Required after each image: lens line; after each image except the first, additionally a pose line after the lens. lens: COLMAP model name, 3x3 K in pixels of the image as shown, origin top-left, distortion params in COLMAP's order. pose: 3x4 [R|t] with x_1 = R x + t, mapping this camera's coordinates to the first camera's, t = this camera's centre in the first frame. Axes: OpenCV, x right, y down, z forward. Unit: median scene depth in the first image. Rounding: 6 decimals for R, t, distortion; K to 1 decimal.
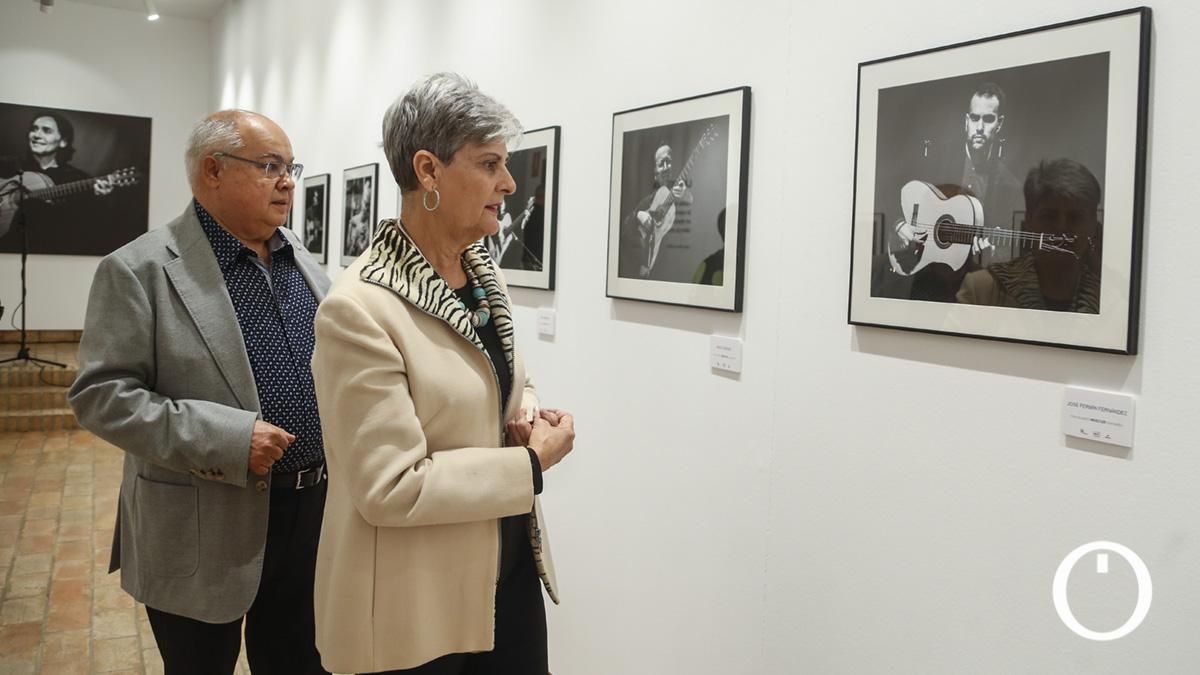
lens RADIAL K [[982.1, 0, 626.5], [0, 982.1, 278.0], [0, 0, 1]] dist [-0.037216, 0.028852]
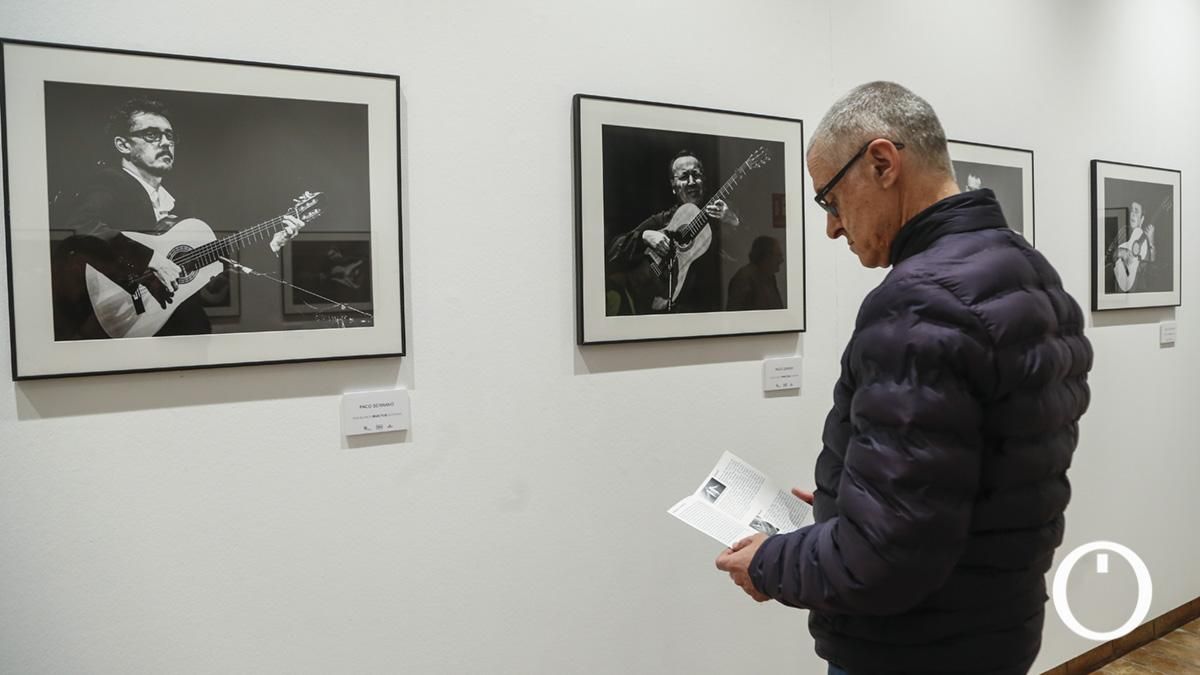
lens RADIAL K [[784.7, 0, 542.6], [0, 784.7, 311.4], [0, 0, 1]] dist [-0.072617, 0.005967]
pose [[0.060995, -0.068704, 0.995771, -0.650380], [0.048529, 0.996653, 0.065792, -0.049235], [-0.996958, 0.044311, 0.064125, 1.069234]]
